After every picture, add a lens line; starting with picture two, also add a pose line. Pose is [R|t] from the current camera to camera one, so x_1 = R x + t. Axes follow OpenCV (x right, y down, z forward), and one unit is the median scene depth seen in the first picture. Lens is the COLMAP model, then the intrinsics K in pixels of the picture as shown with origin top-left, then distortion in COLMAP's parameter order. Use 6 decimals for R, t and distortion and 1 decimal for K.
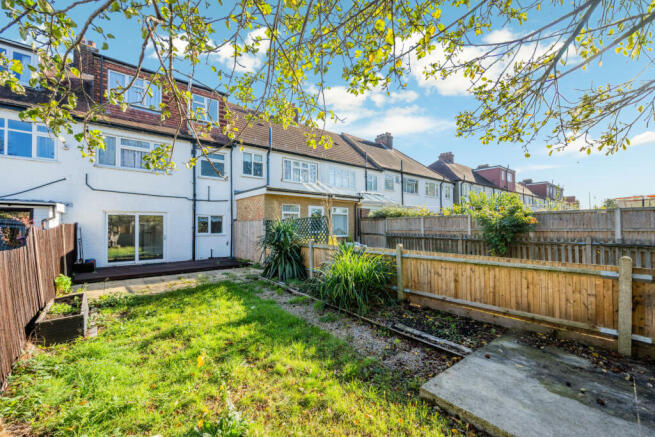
lens RADIAL K [[271.8, 0, 327.1], [0, 271.8, 223.2], [0, 0, 1]] dist [0.003299, 0.000275]
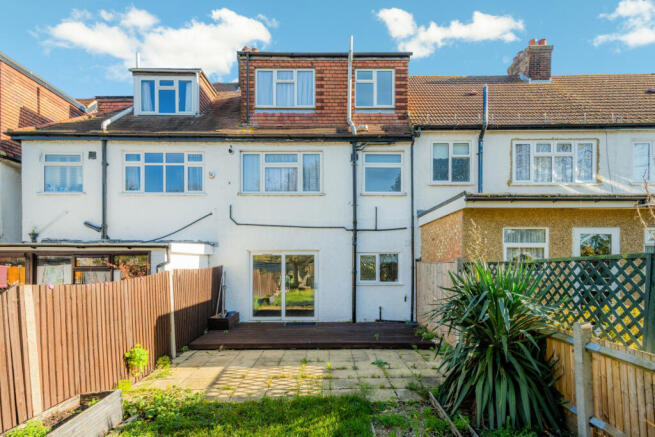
lens RADIAL K [[348.1, 0, 317.6], [0, 348.1, 263.1], [0, 0, 1]] dist [0.027157, 0.001952]
pose [[0.768179, 0.001434, -0.640233, -0.018752], [0.005716, 0.999942, 0.009098, -0.014149], [0.640209, -0.010648, 0.768127, 0.295994]]
